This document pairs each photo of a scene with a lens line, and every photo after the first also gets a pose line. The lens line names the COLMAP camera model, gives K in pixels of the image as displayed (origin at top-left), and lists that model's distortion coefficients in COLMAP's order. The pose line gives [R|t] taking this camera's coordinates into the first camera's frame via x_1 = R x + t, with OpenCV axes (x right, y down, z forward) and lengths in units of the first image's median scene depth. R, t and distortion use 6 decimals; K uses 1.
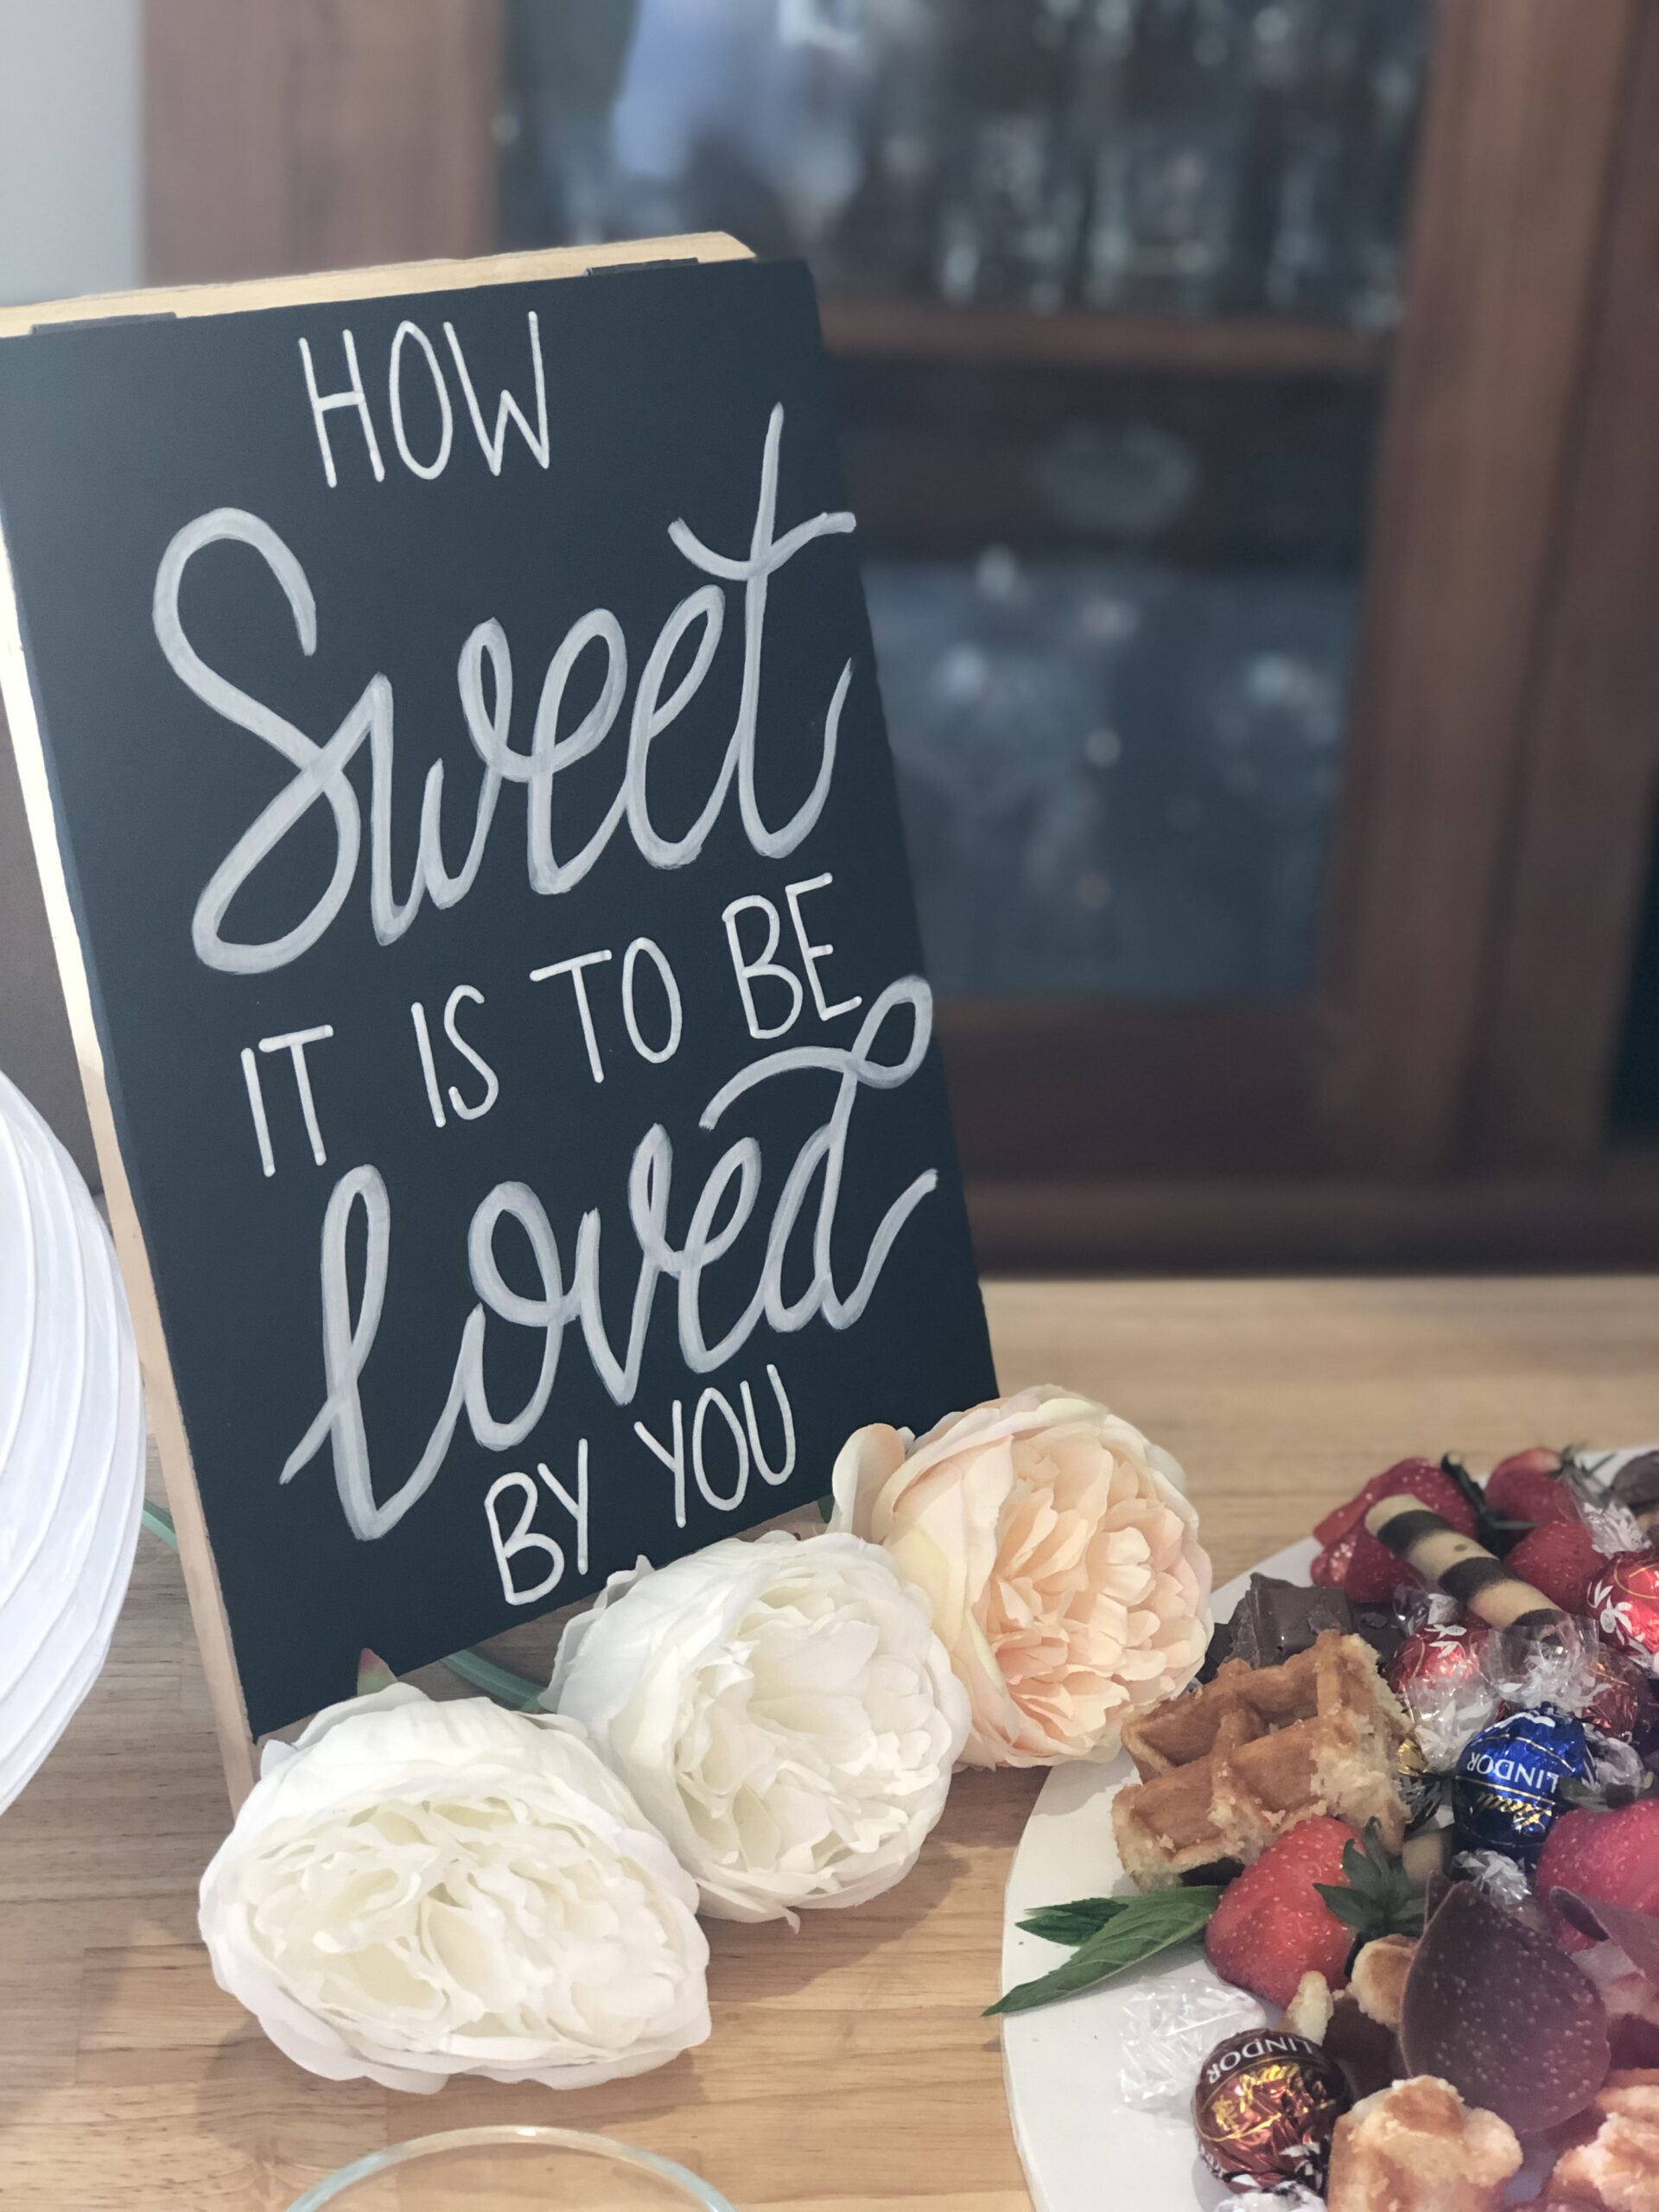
lens RADIAL K [[3657.7, 0, 826.6], [0, 3657.7, 1112.2], [0, 0, 1]] dist [-0.040034, 0.000000]
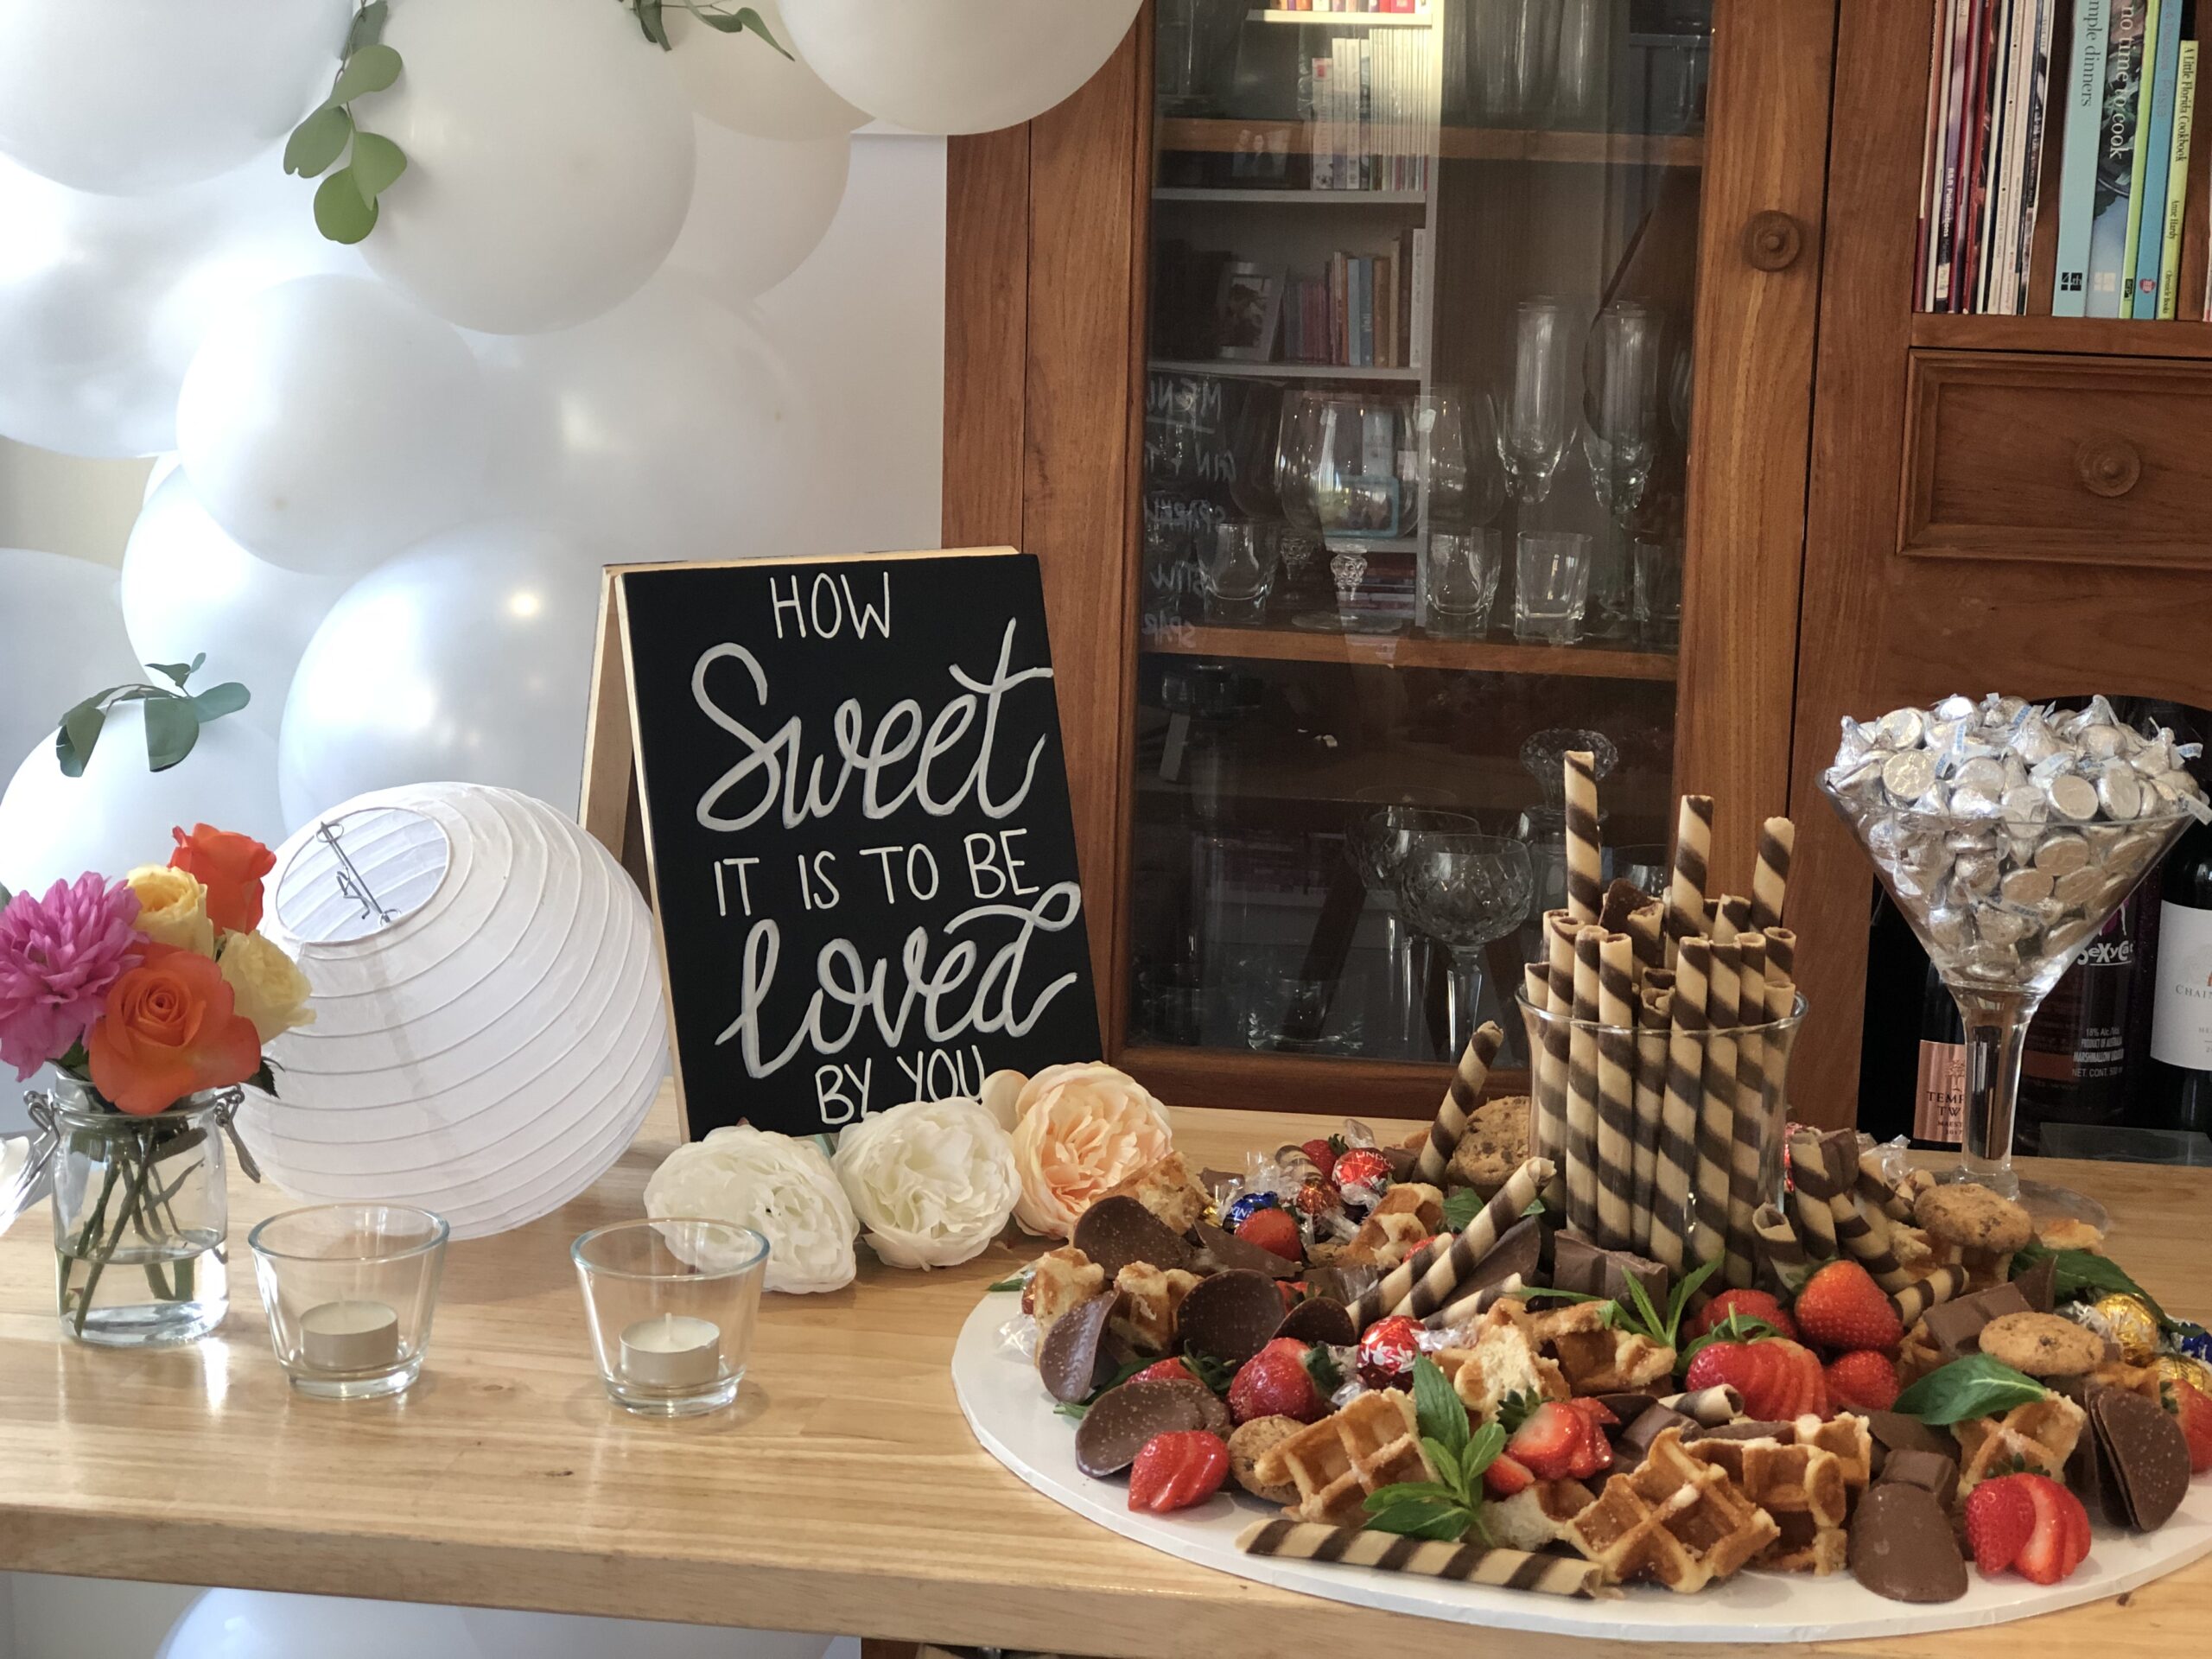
lens RADIAL K [[3657.7, 0, 1107.9], [0, 3657.7, 826.9], [0, 0, 1]] dist [-0.040034, 0.000000]
pose [[0.955689, 0.017189, -0.293876, 0.734045], [-0.078204, 0.977247, -0.197161, 0.383525], [0.283800, 0.211407, 0.935289, -1.093188]]
